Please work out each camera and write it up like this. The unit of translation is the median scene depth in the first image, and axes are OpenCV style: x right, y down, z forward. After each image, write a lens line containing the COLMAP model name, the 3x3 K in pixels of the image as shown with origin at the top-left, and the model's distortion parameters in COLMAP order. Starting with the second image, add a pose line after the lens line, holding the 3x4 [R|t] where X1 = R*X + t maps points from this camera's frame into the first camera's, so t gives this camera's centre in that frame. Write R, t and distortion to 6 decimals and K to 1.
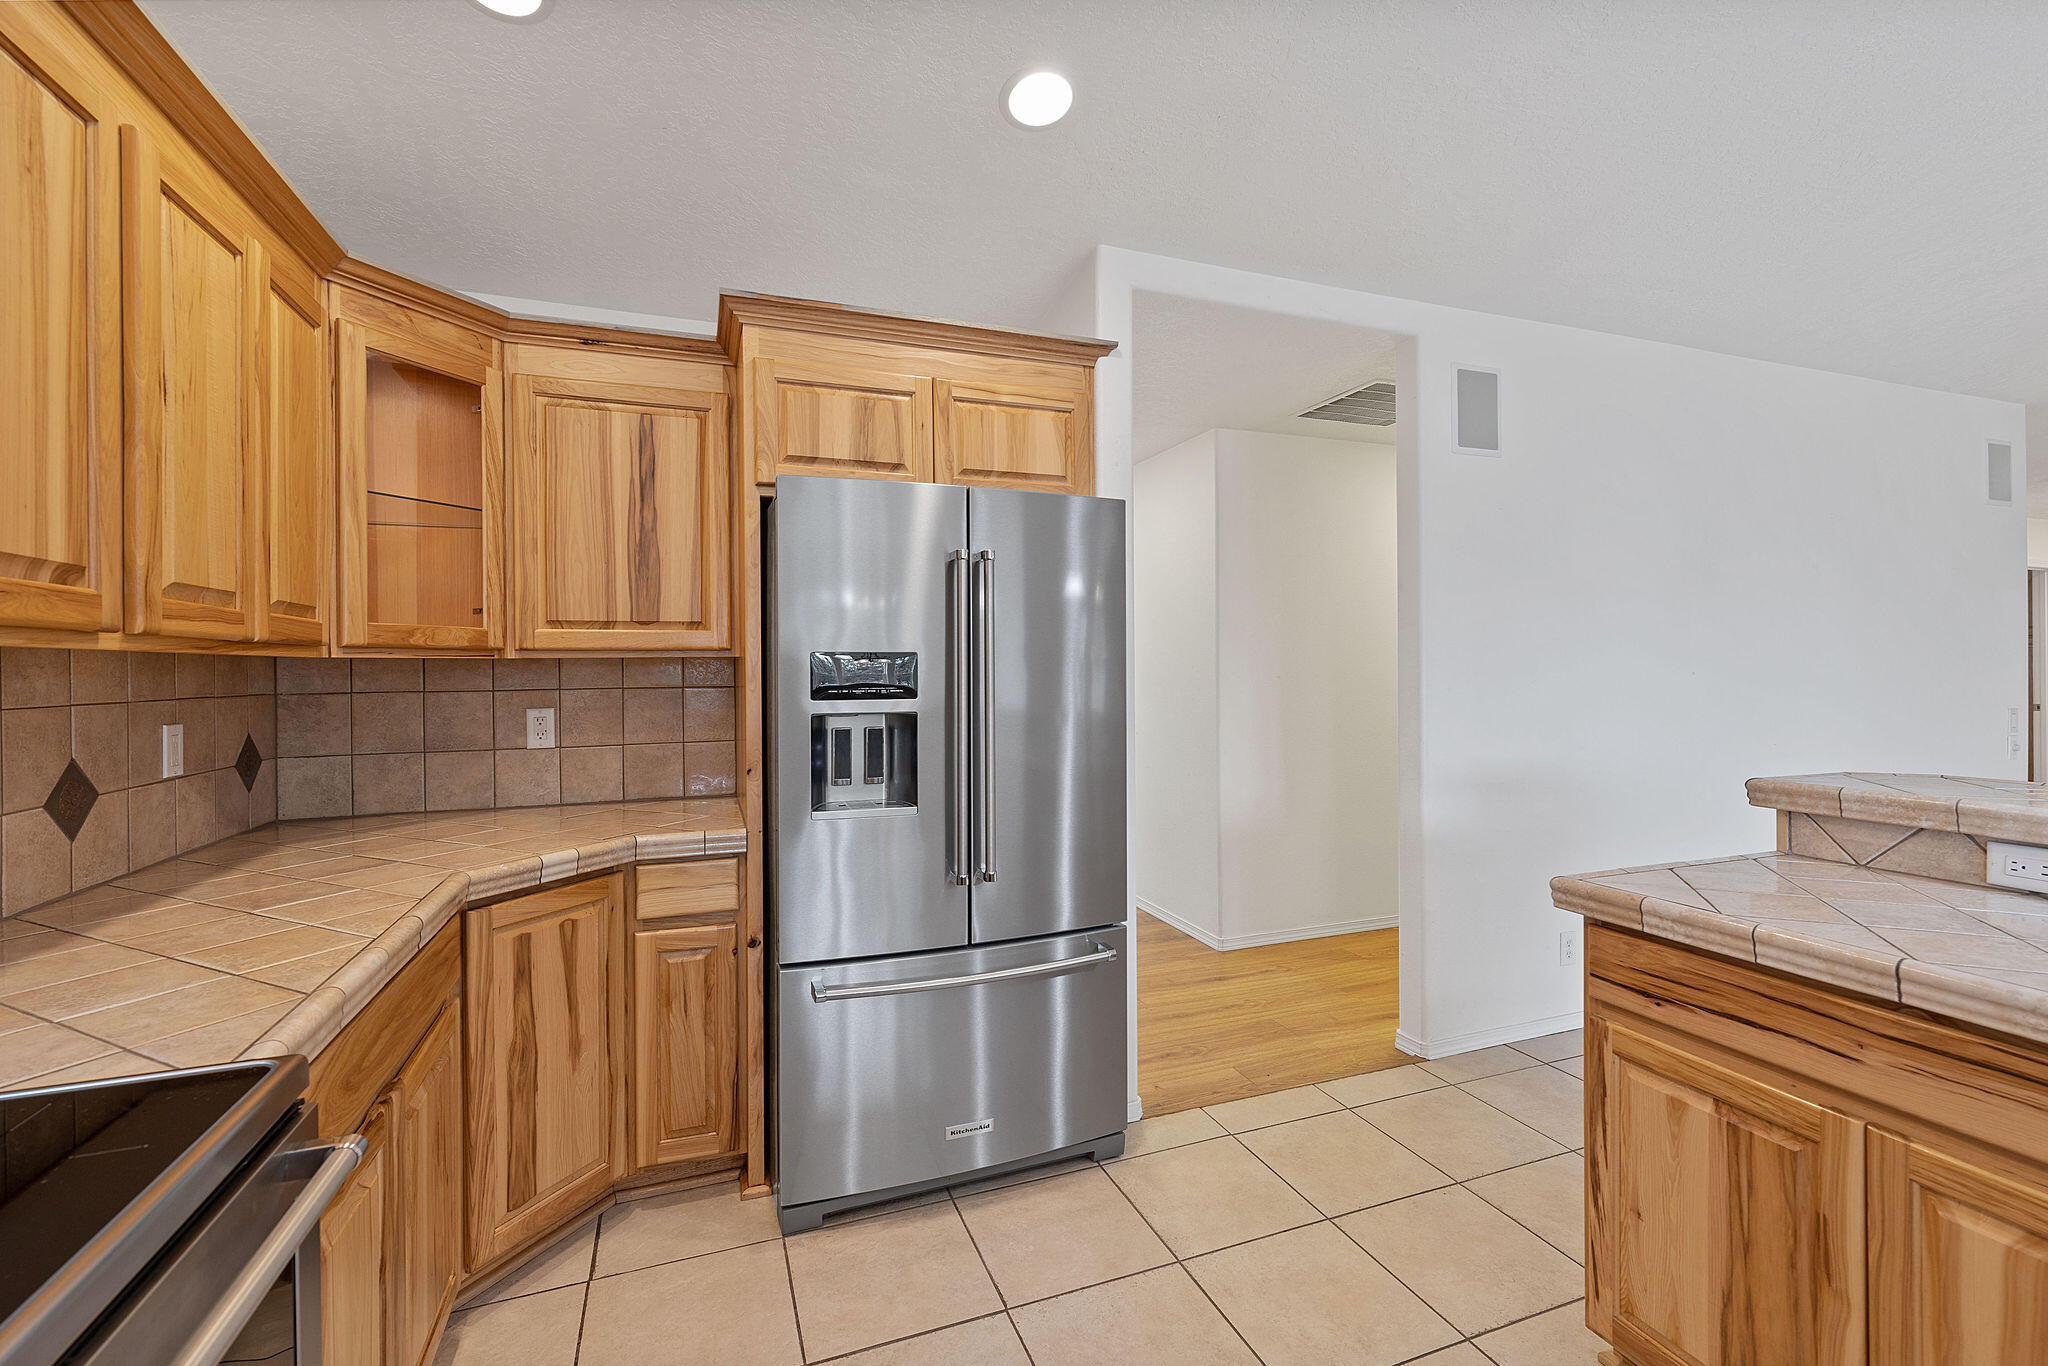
lens RADIAL K [[894.2, 0, 1014.3], [0, 894.2, 678.6], [0, 0, 1]] dist [-0.000780, -0.000691]
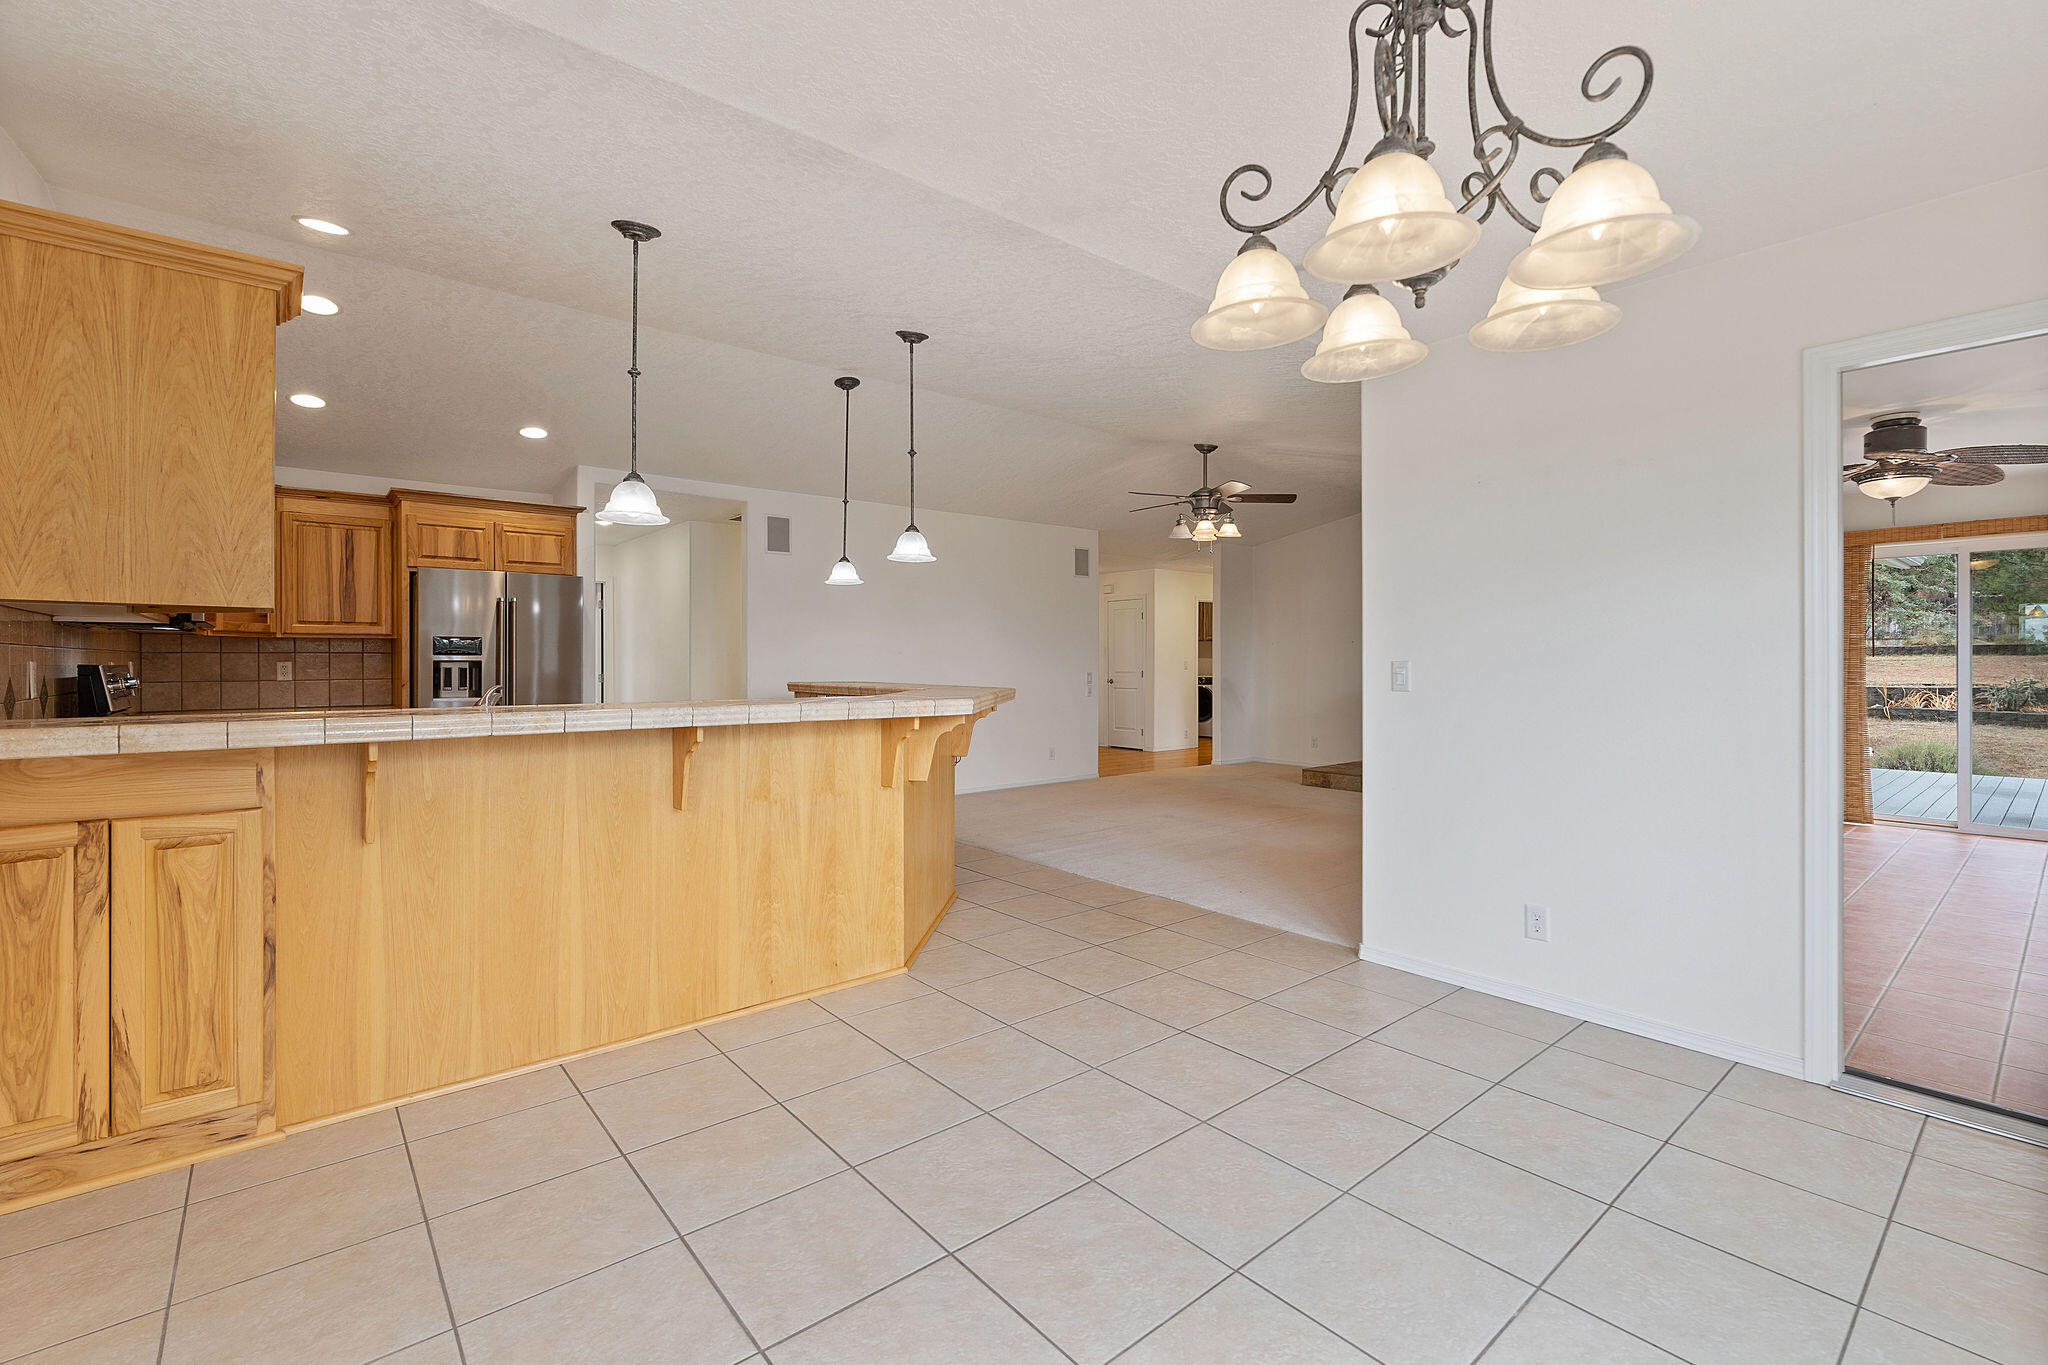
lens RADIAL K [[894.2, 0, 1020.9], [0, 894.2, 669.3], [0, 0, 1]] dist [-0.000780, -0.000691]
pose [[0.940530, 0.003818, 0.339689, 0.422012], [-0.002530, 0.999988, -0.004233, 0.061566], [-0.339701, 0.003121, 0.940528, -1.717593]]
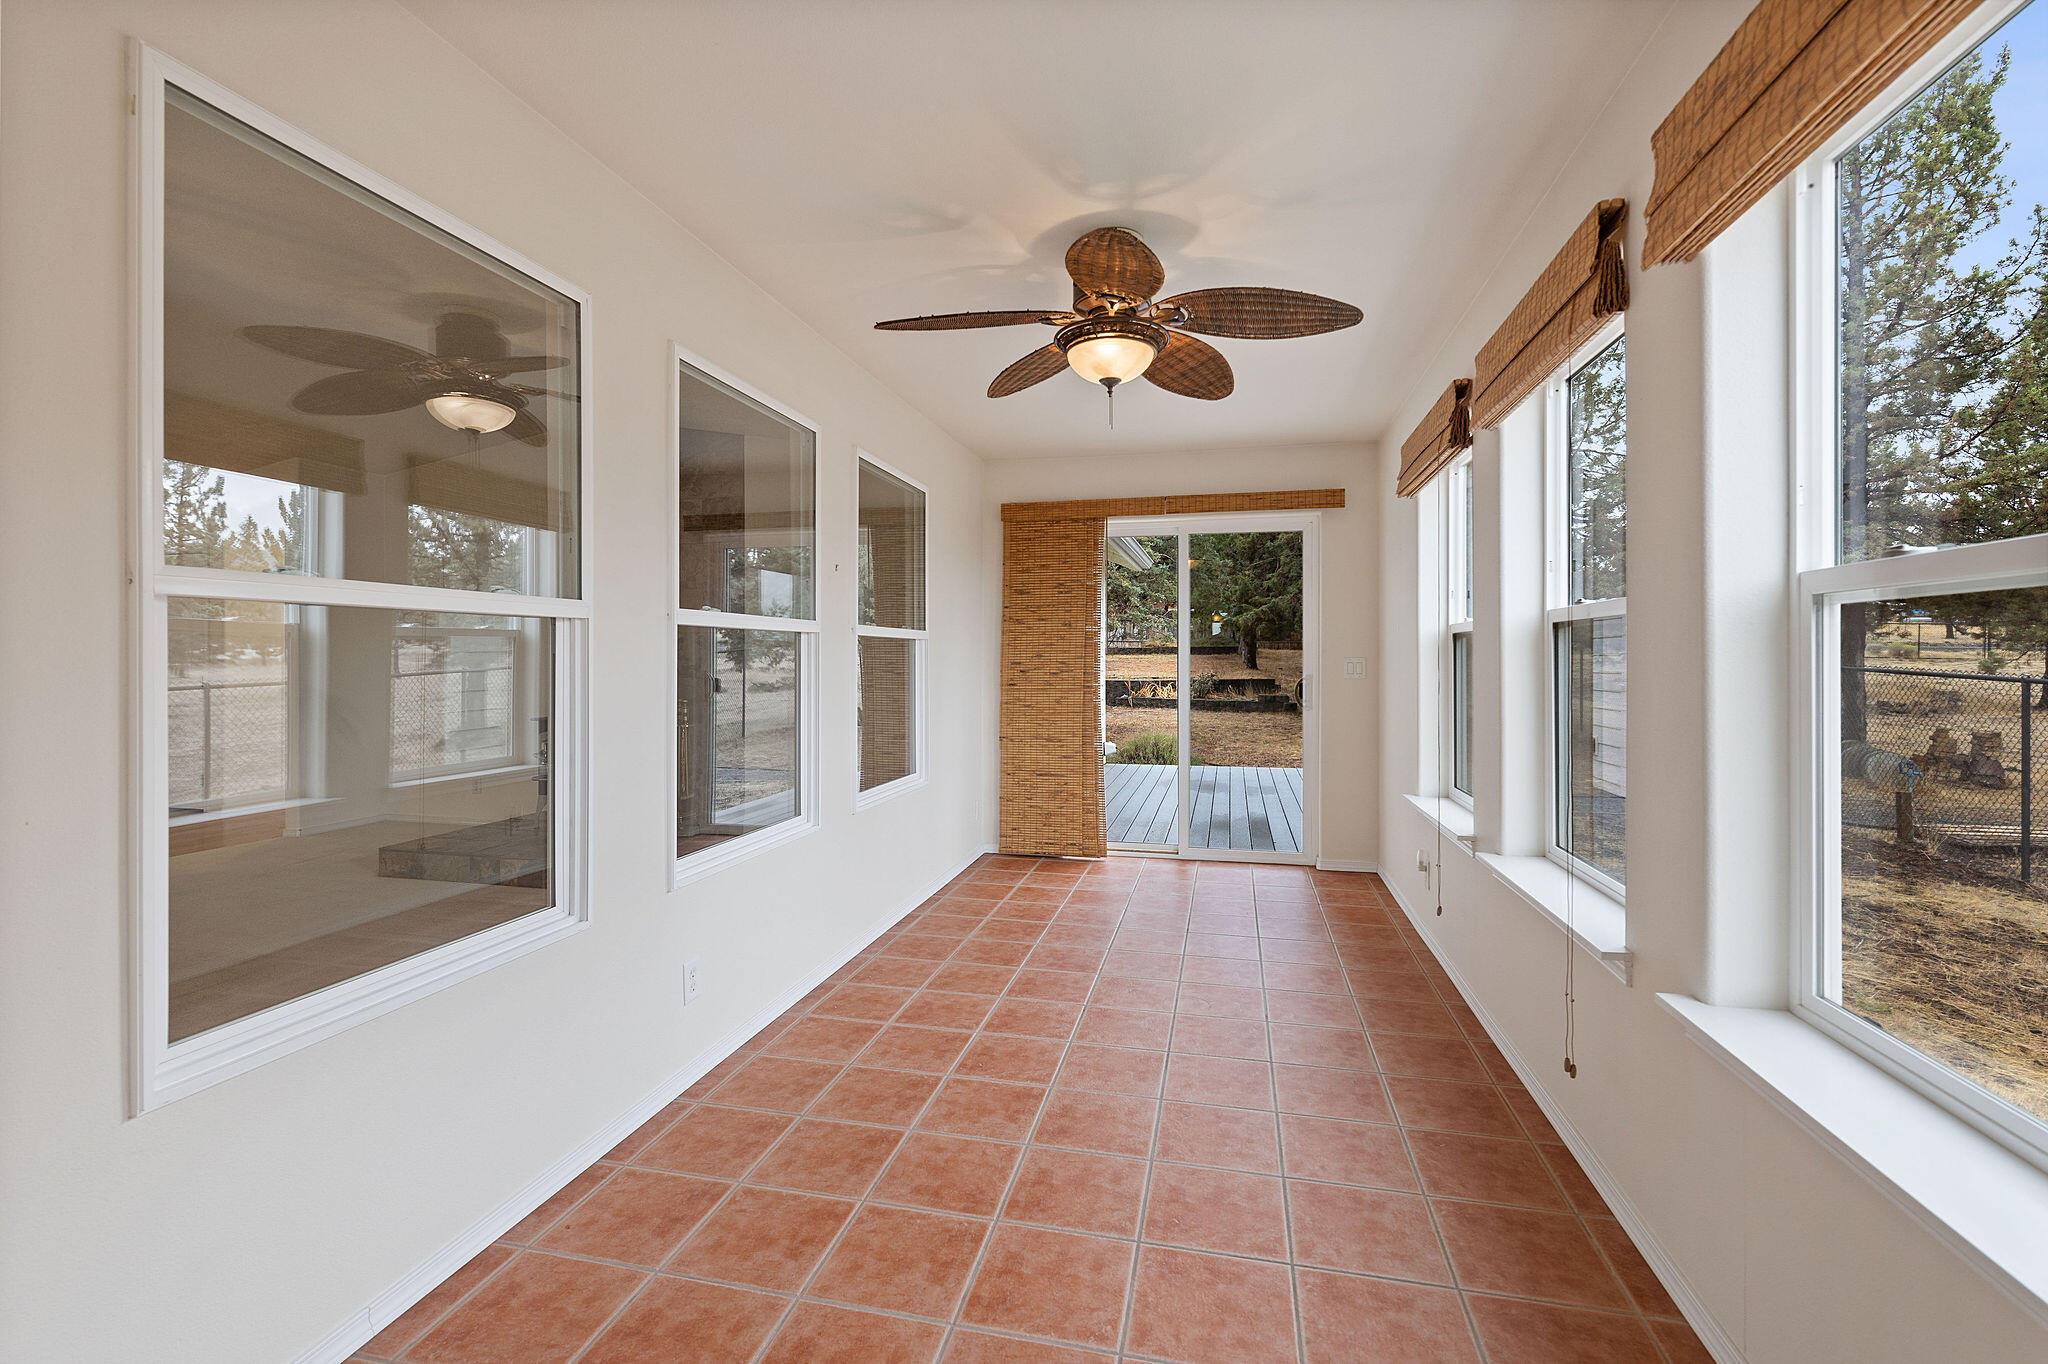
lens RADIAL K [[894.2, 0, 1019.7], [0, 894.2, 670.2], [0, 0, 1]] dist [-0.000780, -0.000691]
pose [[0.548868, -0.002894, 0.835904, 1.819496], [0.003950, 0.999992, 0.000868, 0.038046], [-0.835900, 0.002825, 0.548875, -1.078282]]
